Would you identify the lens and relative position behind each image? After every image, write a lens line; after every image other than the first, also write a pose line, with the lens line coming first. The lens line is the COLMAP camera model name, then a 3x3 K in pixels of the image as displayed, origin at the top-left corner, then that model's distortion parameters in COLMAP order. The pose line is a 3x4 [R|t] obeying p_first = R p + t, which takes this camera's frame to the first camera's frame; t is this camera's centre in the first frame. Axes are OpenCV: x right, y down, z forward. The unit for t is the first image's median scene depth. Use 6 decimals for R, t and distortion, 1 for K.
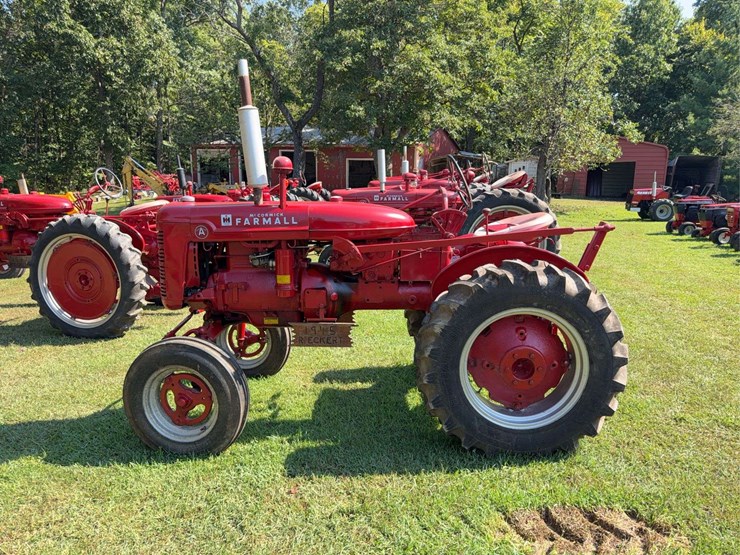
lens RADIAL K [[525.5, 0, 371.1], [0, 525.5, 279.6], [0, 0, 1]] dist [0.051551, -0.069633]
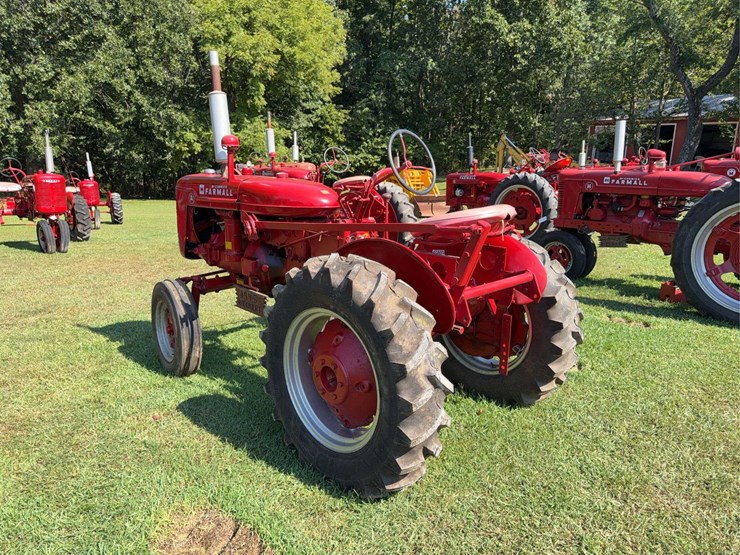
lens RADIAL K [[525.5, 0, 371.1], [0, 525.5, 279.6], [0, 0, 1]] dist [0.051551, -0.069633]
pose [[0.724062, 0.163397, -0.670101, 0.834034], [-0.136817, 0.986254, 0.092653, -0.075693], [0.676029, 0.024595, 0.736464, 0.384618]]
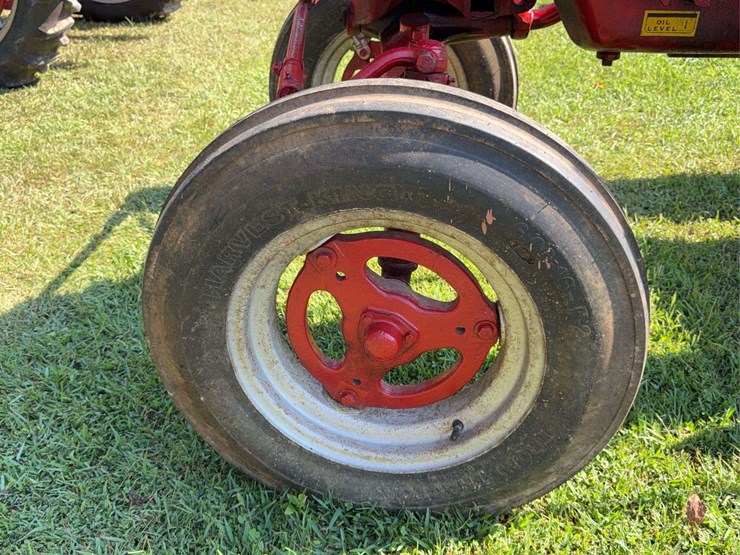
lens RADIAL K [[698.4, 0, 367.4], [0, 698.4, 274.6], [0, 0, 1]] dist [0.155369, -0.322649]
pose [[0.999454, 0.014750, 0.029568, -0.372054], [-0.024052, 0.938331, 0.344900, 0.081520], [-0.022658, -0.345423, 0.938173, 0.685411]]
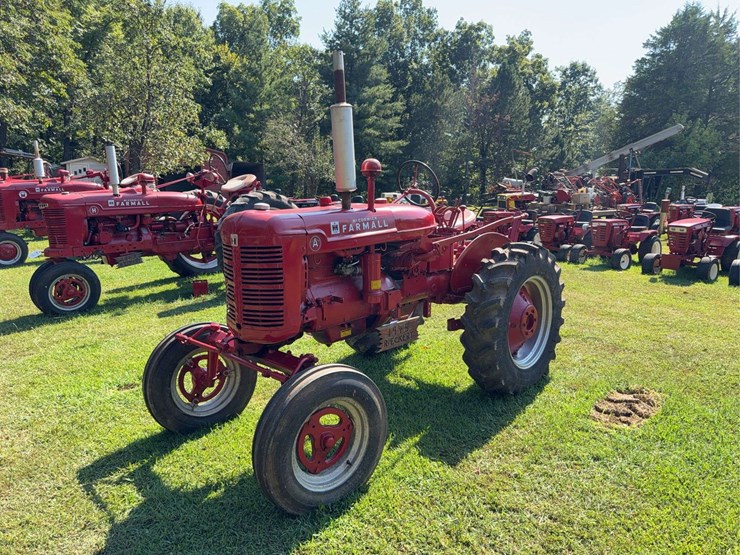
lens RADIAL K [[525.5, 0, 371.1], [0, 525.5, 279.6], [0, 0, 1]] dist [0.051551, -0.069633]
pose [[0.670425, -0.136351, 0.729341, -0.888799], [0.140933, 0.988476, 0.055248, -0.065780], [-0.728470, 0.065748, 0.681916, 0.349206]]
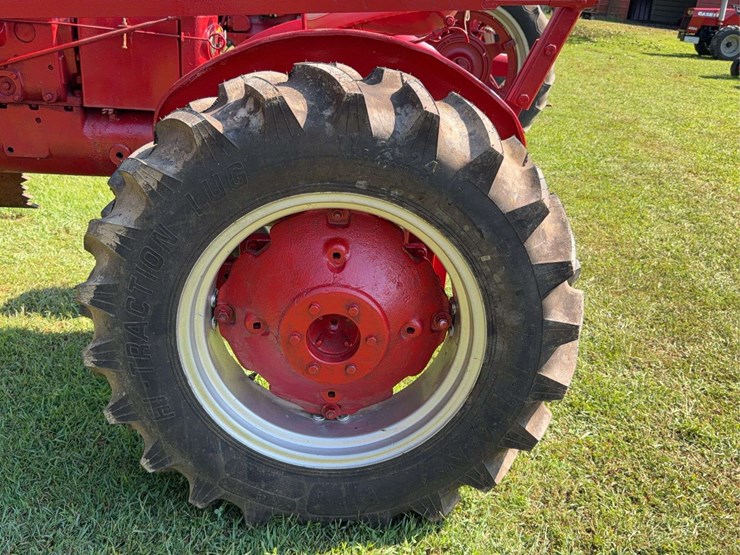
lens RADIAL K [[702.7, 0, 370.0], [0, 702.7, 277.5], [0, 0, 1]] dist [0.107752, -0.186903]
pose [[0.996876, 0.043989, 0.065606, 0.261150], [-0.056544, 0.977367, 0.203856, 0.007094], [-0.055153, -0.206929, 0.976800, 0.438168]]
